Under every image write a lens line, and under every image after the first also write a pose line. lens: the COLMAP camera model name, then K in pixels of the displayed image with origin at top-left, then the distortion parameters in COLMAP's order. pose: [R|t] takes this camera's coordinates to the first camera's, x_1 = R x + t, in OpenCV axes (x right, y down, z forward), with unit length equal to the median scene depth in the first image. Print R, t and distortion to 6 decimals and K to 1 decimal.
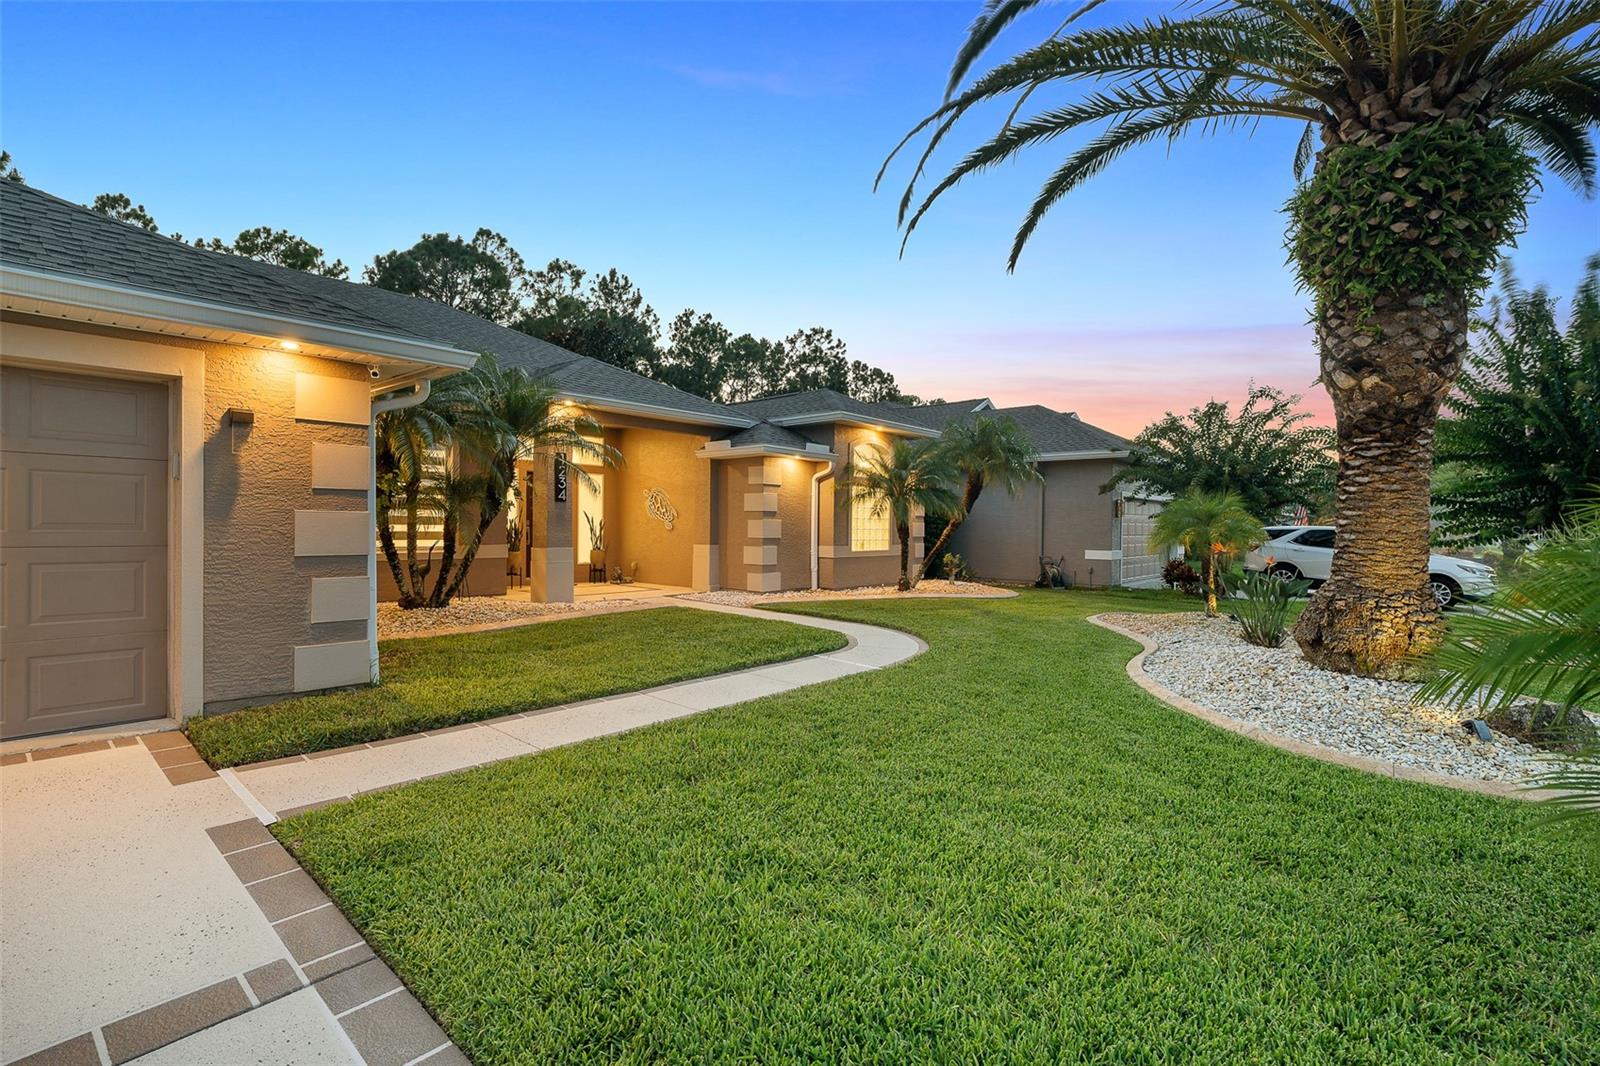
lens RADIAL K [[737.6, 0, 806.8], [0, 737.6, 528.0], [0, 0, 1]] dist [-0.019511, 0.008202]
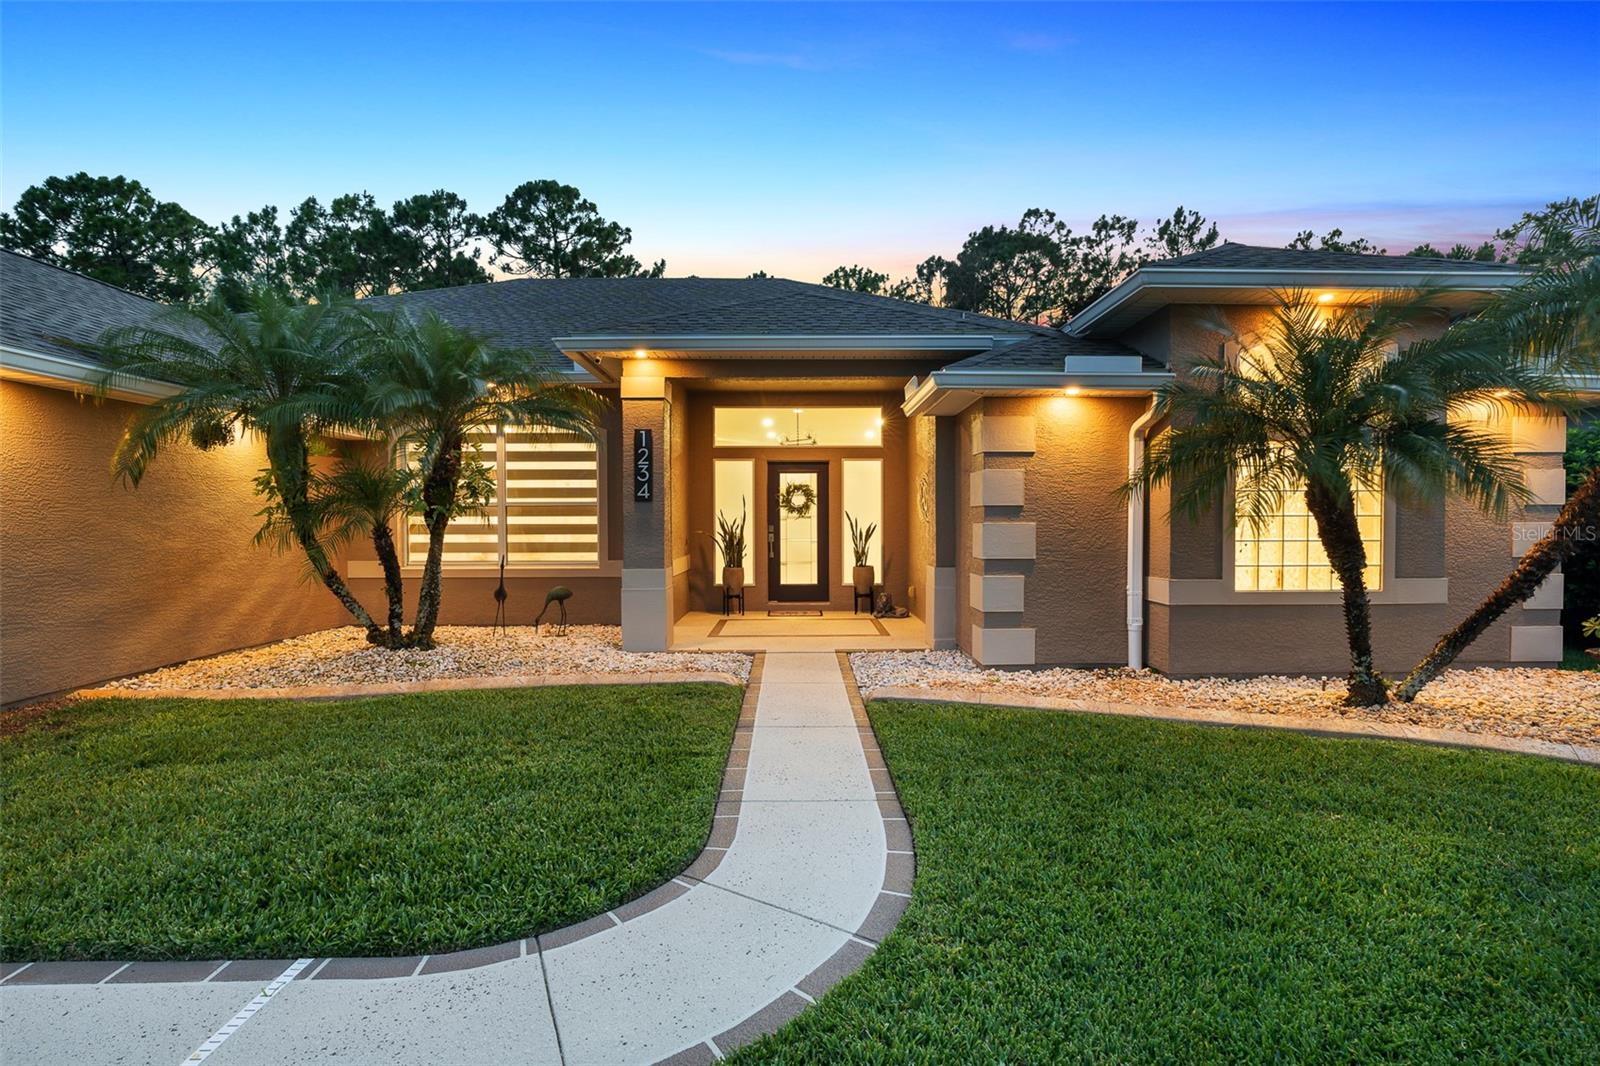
lens RADIAL K [[737.6, 0, 806.8], [0, 737.6, 528.0], [0, 0, 1]] dist [-0.019511, 0.008202]
pose [[0.663638, -0.005522, -0.748033, 0.070123], [0.007479, 0.999972, -0.000747, -0.002429], [0.748016, -0.005099, 0.663661, 0.168399]]
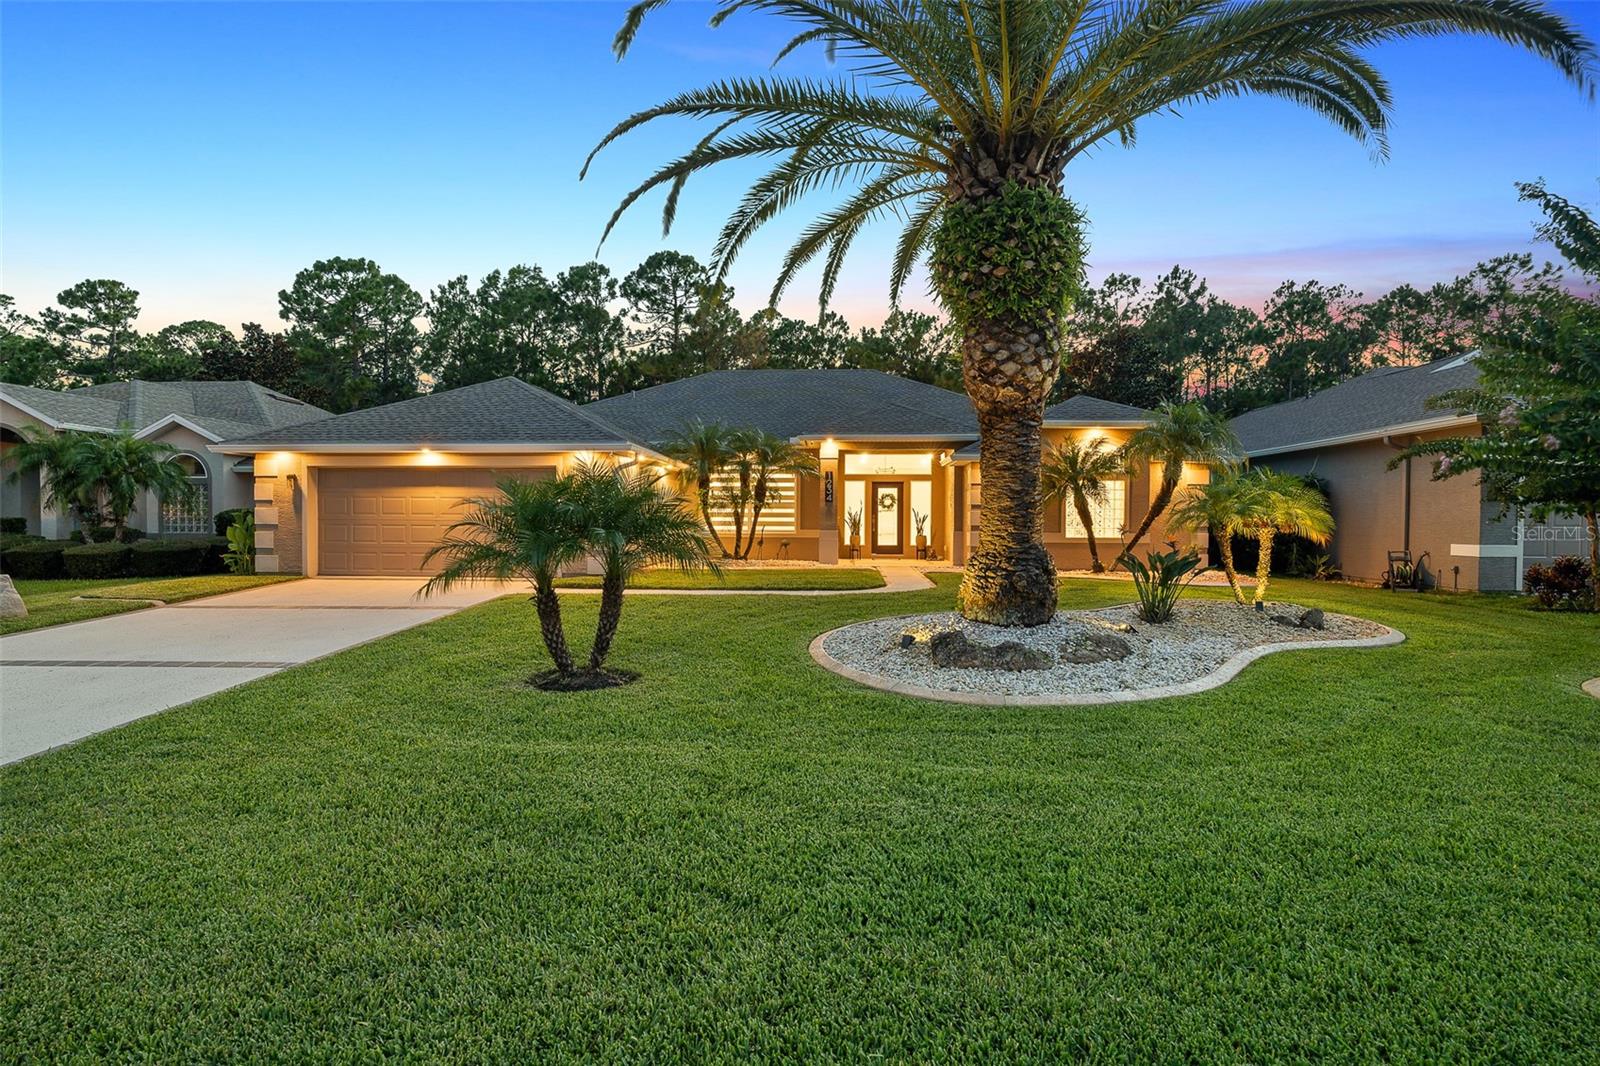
lens RADIAL K [[737.6, 0, 806.8], [0, 737.6, 528.0], [0, 0, 1]] dist [-0.019511, 0.008202]
pose [[0.612625, -0.001453, -0.790373, 0.230495], [-0.000547, 0.999997, -0.002262, 0.006196], [0.790374, 0.001818, 0.612622, -0.005232]]
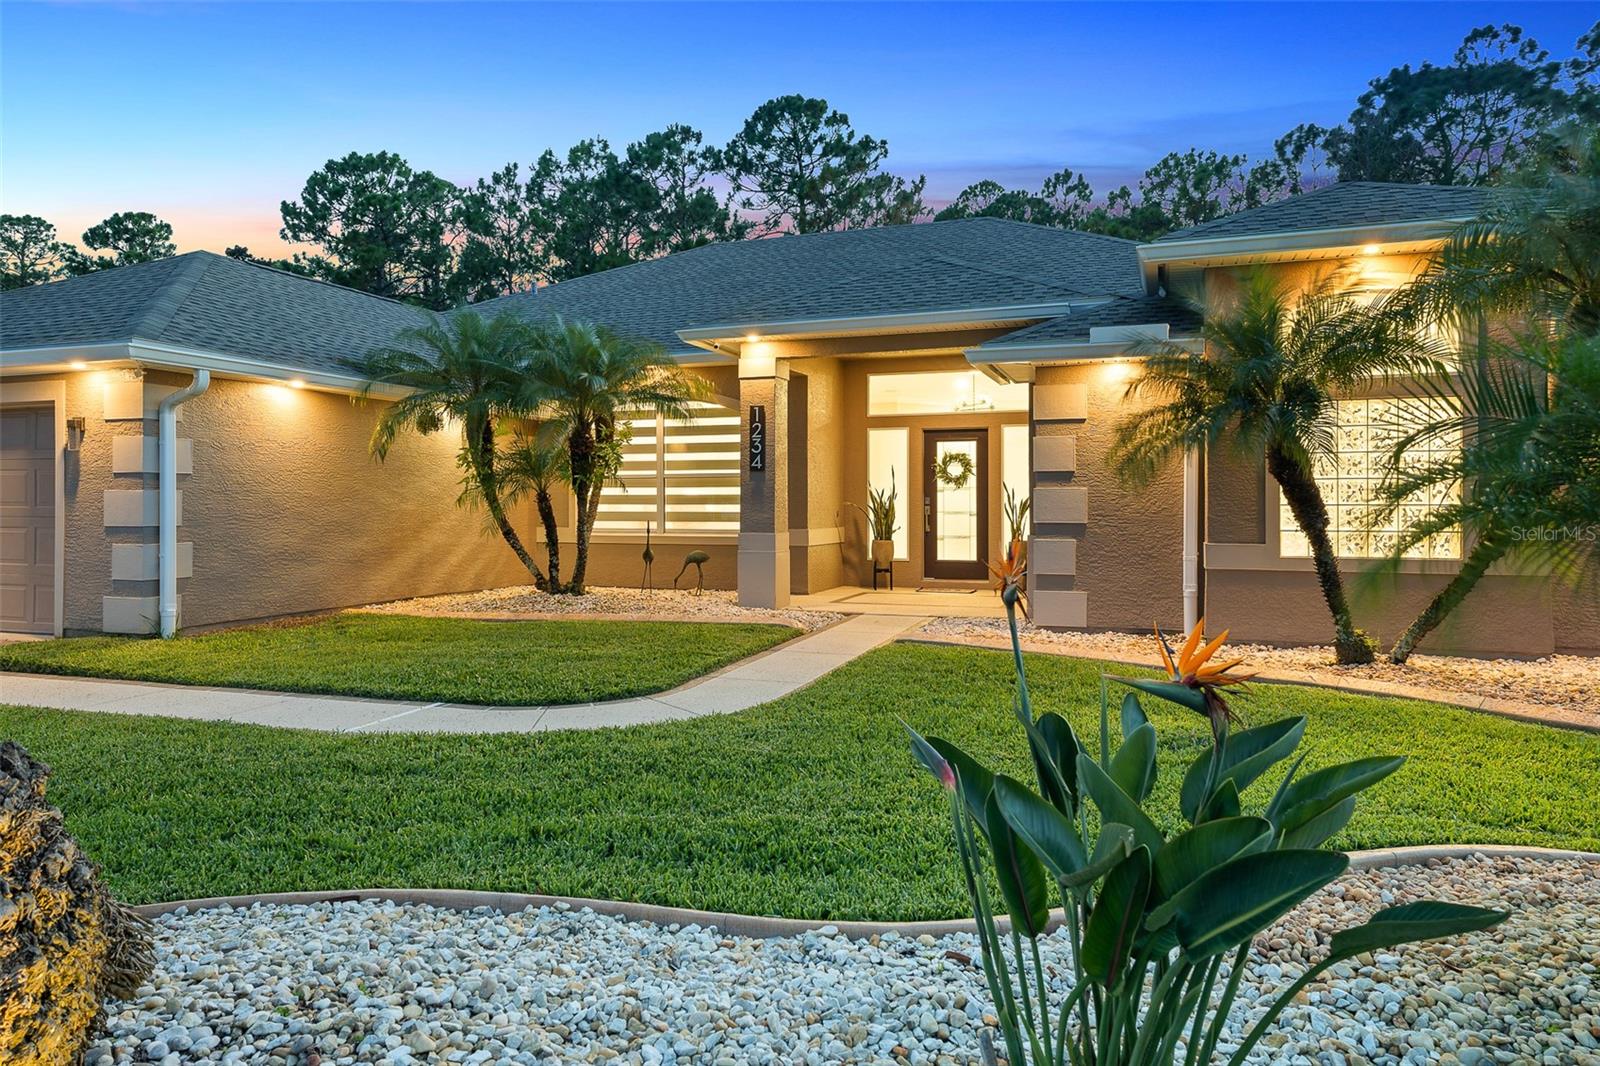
lens RADIAL K [[1020.7, 0, 804.3], [0, 1020.7, 484.3], [0, 0, 1]] dist [0.022676, 0.003044]
pose [[0.355730, -0.030670, -0.934085, 0.165308], [0.000146, 0.999463, -0.032761, 0.002880], [0.934589, 0.011517, 0.355544, 0.172546]]
